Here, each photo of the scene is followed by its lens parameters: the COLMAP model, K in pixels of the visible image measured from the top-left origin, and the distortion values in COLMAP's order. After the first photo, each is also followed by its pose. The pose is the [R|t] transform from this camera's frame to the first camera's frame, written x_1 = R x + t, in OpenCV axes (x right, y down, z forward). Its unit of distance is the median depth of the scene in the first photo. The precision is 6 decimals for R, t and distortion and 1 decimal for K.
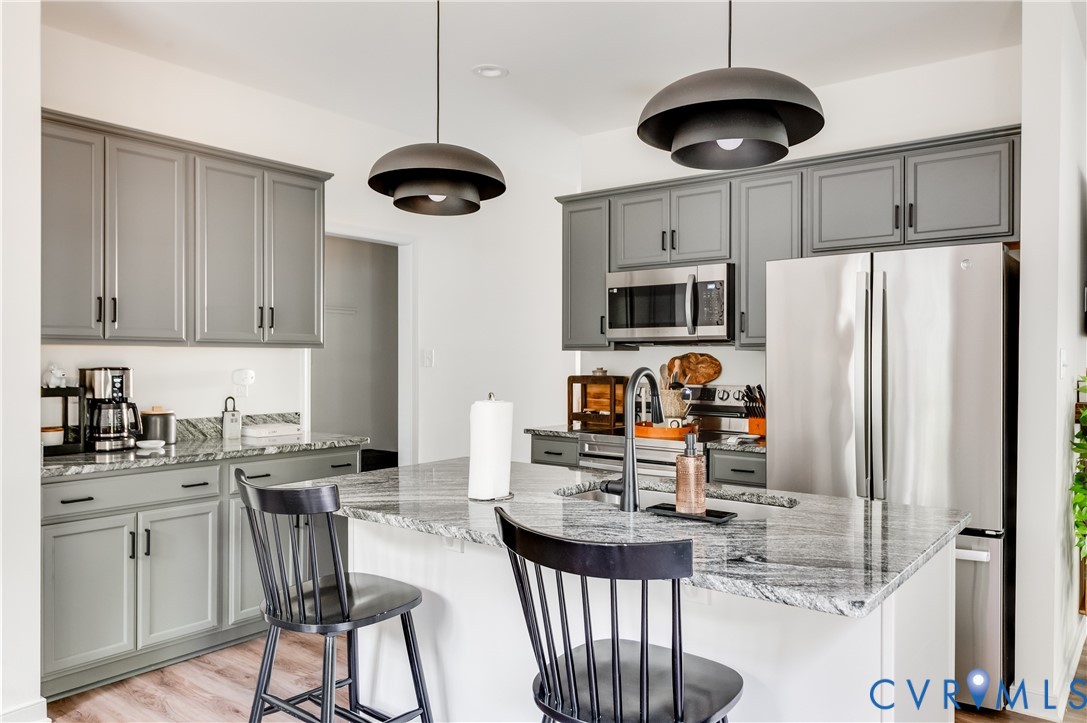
lens RADIAL K [[776.6, 0, 543.4], [0, 776.6, 361.7], [0, 0, 1]] dist [-0.001172, 0.000619]
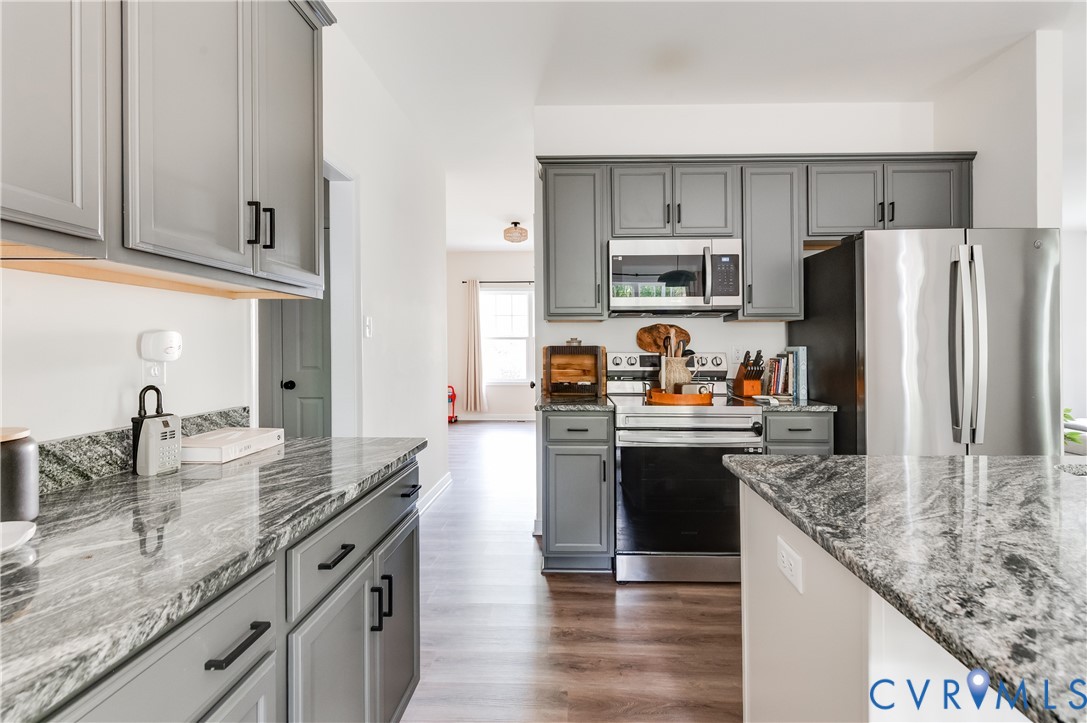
lens RADIAL K [[492.2, 0, 556.7], [0, 492.2, 344.9], [0, 0, 1]] dist [-0.000419, -0.000499]
pose [[0.803931, -0.001588, 0.594720, -0.380673], [0.005521, 0.999973, -0.004794, 0.023154], [-0.594697, 0.007137, 0.803918, 0.607281]]
